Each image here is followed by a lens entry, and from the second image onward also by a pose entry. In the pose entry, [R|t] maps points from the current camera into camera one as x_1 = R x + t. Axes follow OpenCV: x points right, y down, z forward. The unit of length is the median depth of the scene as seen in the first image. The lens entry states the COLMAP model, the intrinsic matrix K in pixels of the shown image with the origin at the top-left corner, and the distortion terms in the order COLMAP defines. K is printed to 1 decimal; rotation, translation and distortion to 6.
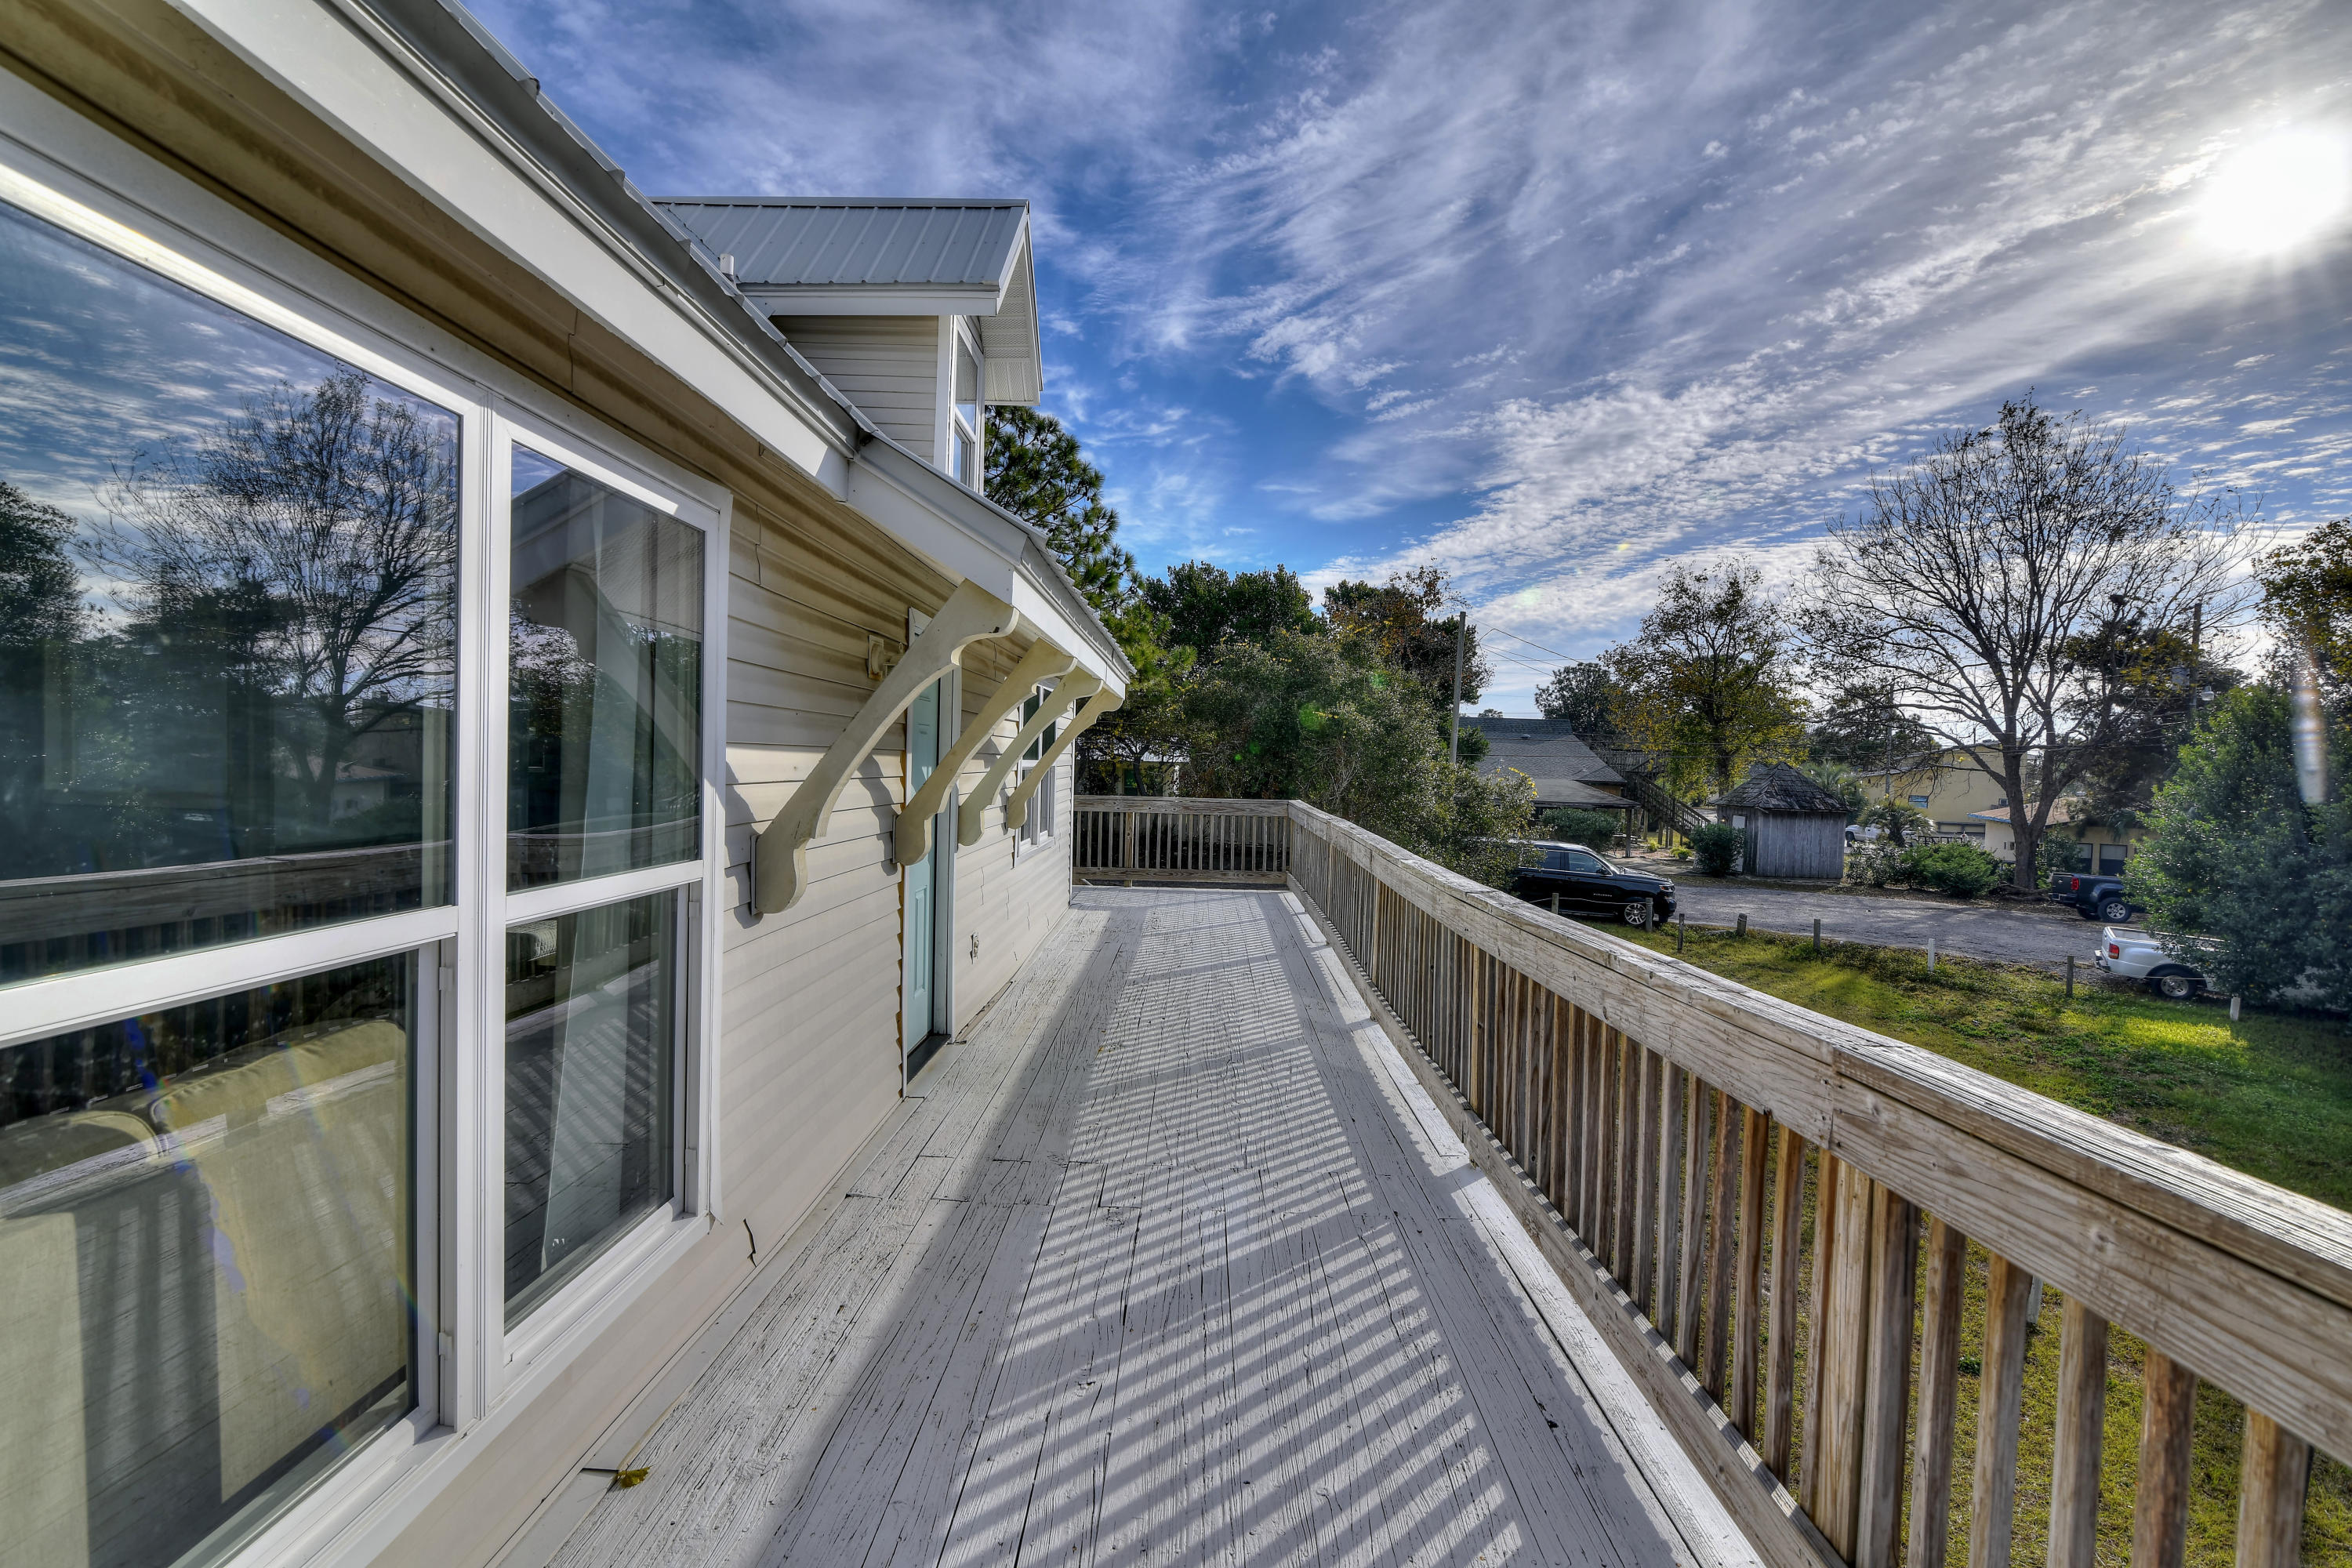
lens RADIAL K [[1090.4, 0, 1171.0], [0, 1090.4, 794.4], [0, 0, 1]] dist [-0.018010, 0.000330]
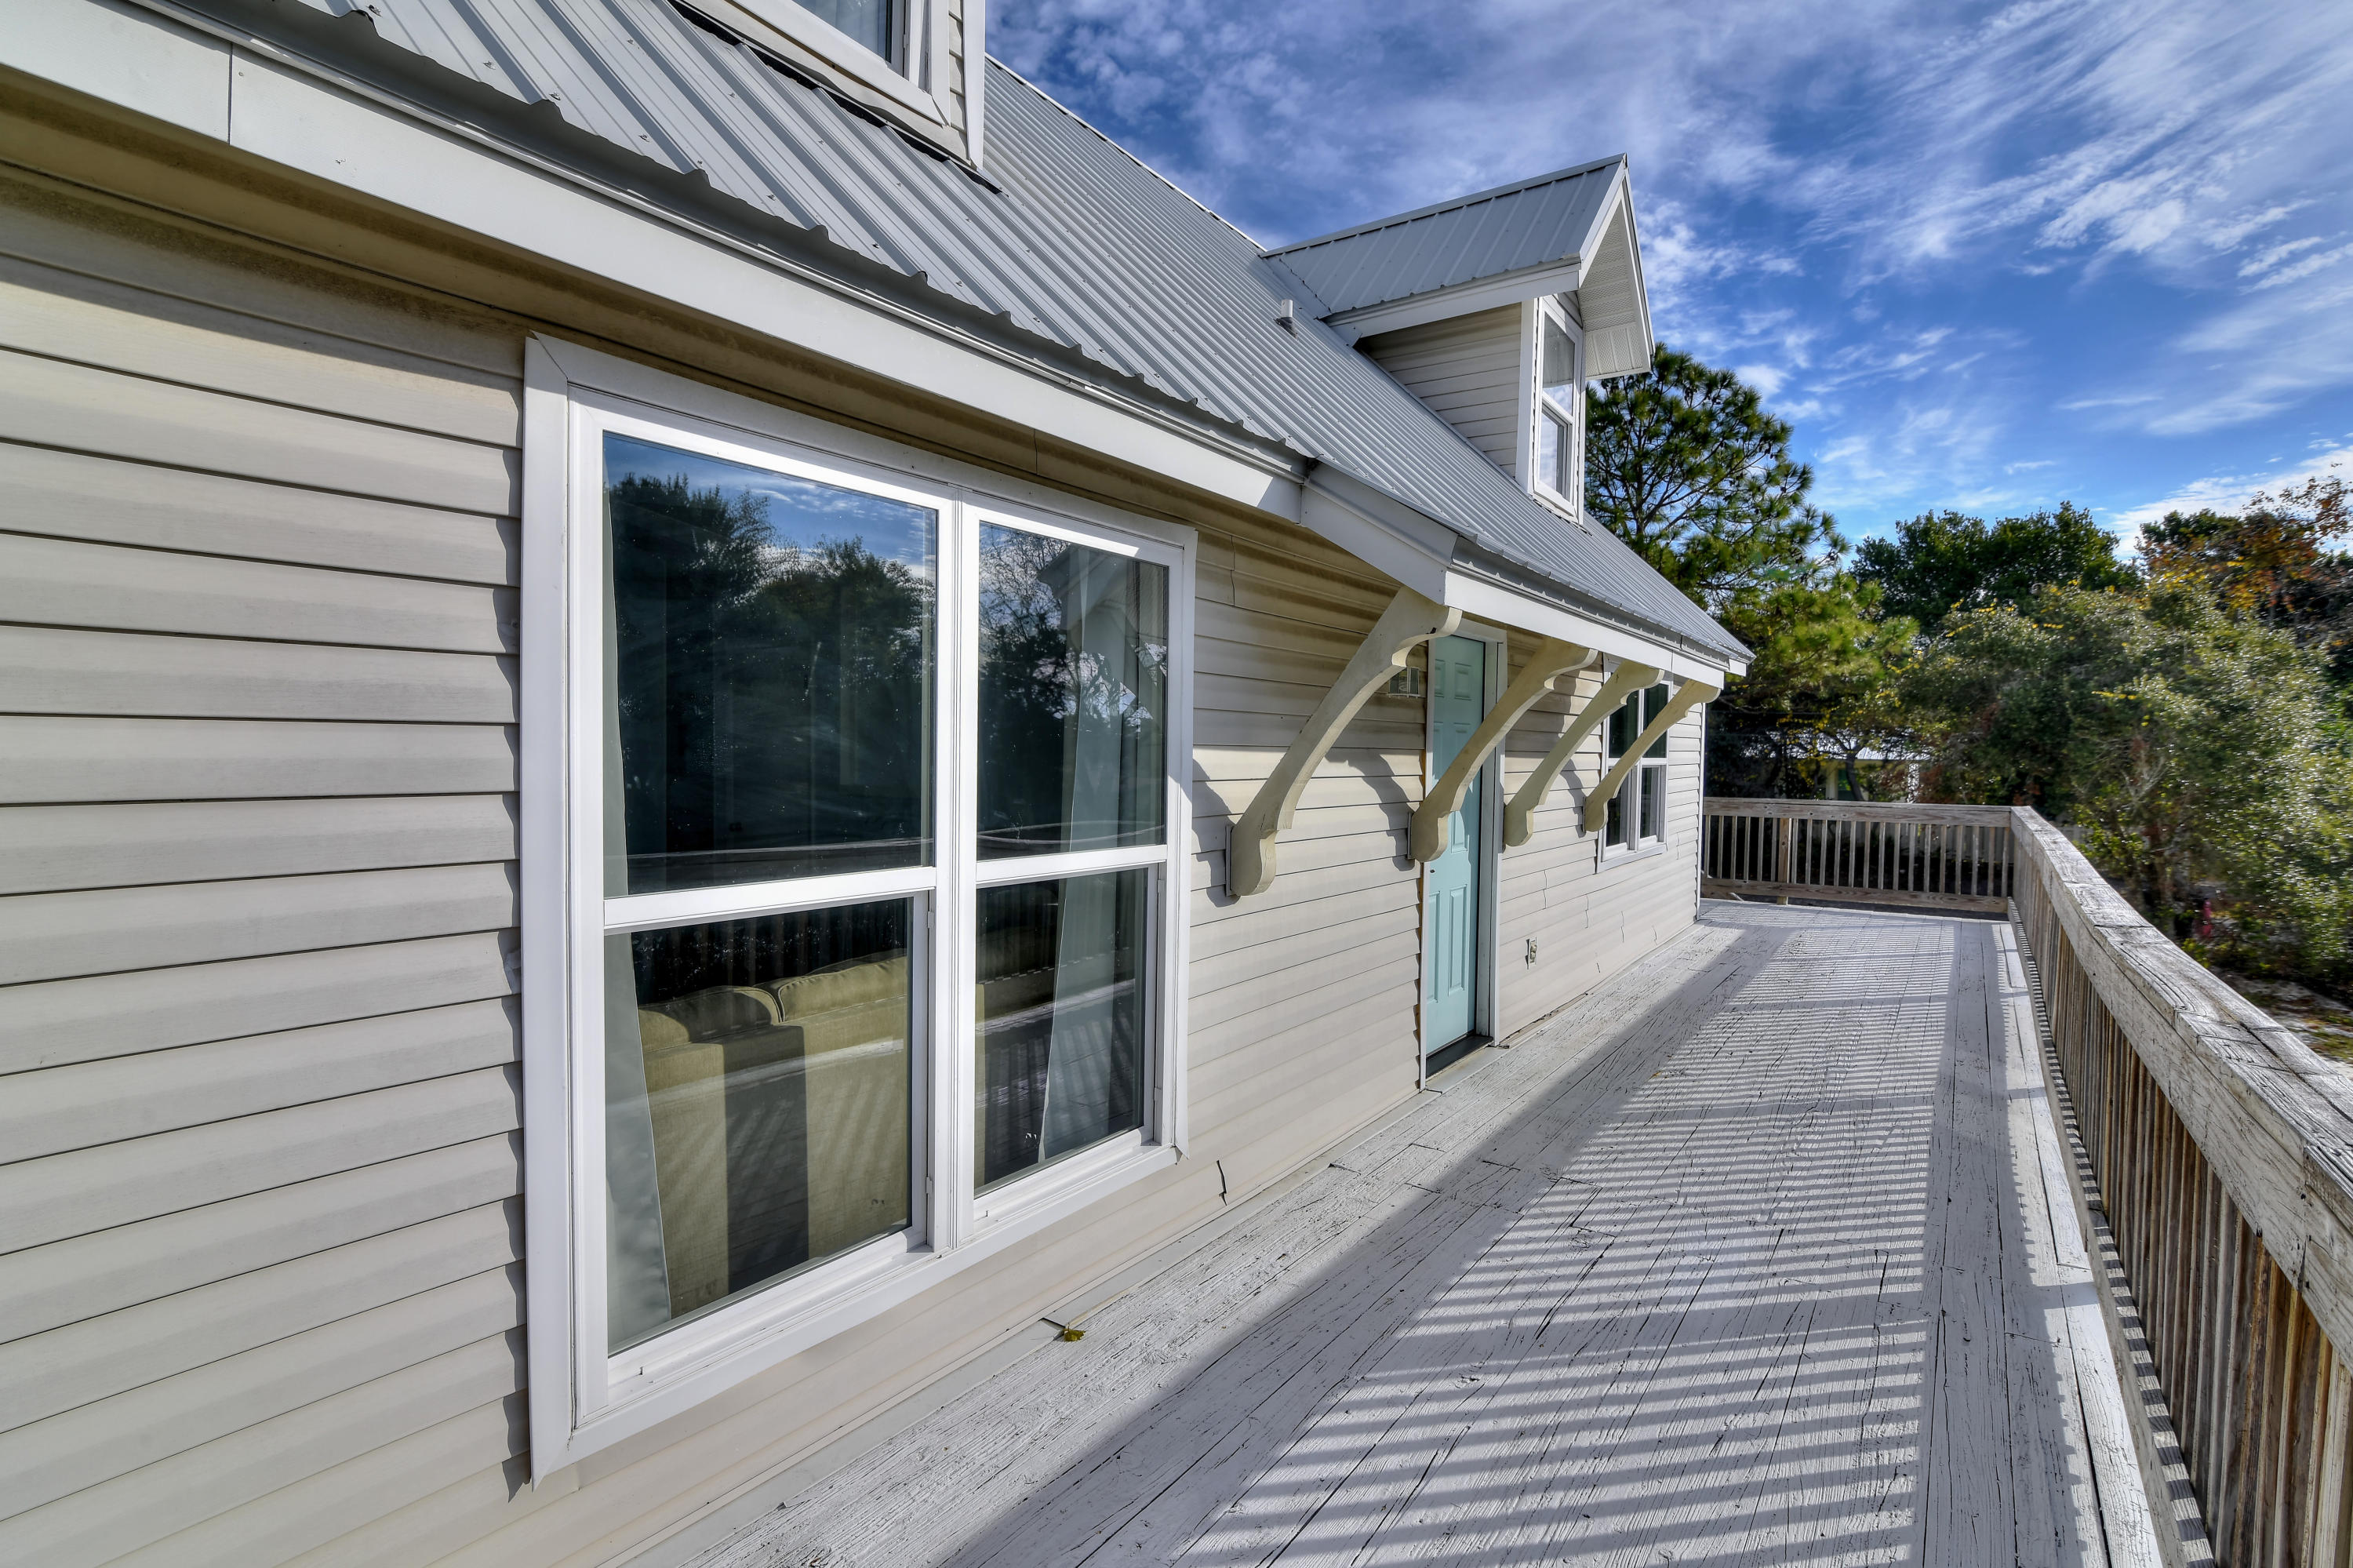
lens RADIAL K [[1127.1, 0, 1179.5], [0, 1127.1, 793.0], [0, 0, 1]] dist [-0.016823, 0.000736]
pose [[0.832918, 0.007865, -0.553341, 0.170852], [-0.009275, 0.999957, 0.000251, 0.002701], [0.553319, 0.004923, 0.832955, -0.009090]]
